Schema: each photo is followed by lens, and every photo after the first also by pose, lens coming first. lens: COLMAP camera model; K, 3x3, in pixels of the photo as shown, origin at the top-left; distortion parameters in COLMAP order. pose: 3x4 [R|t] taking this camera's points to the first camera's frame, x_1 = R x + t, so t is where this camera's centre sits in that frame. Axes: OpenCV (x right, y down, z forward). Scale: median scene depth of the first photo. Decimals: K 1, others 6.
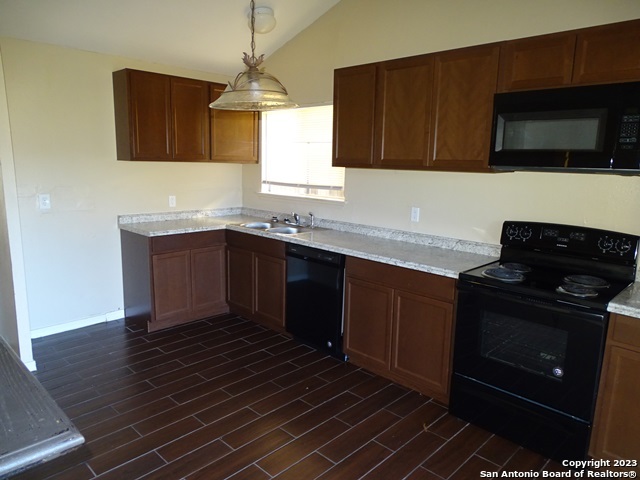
lens RADIAL K [[460.7, 0, 316.7], [0, 460.7, 241.1], [0, 0, 1]] dist [0.000531, 0.001747]
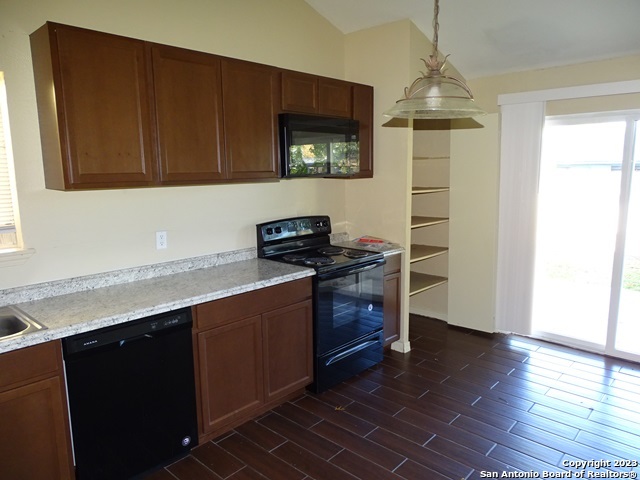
lens RADIAL K [[460.7, 0, 316.3], [0, 460.7, 239.2], [0, 0, 1]] dist [0.000531, 0.001747]
pose [[-0.029285, -0.168441, 0.985277, -0.633770], [0.195833, 0.965630, 0.170903, -0.155034], [-0.980200, 0.197954, 0.004708, 0.777654]]
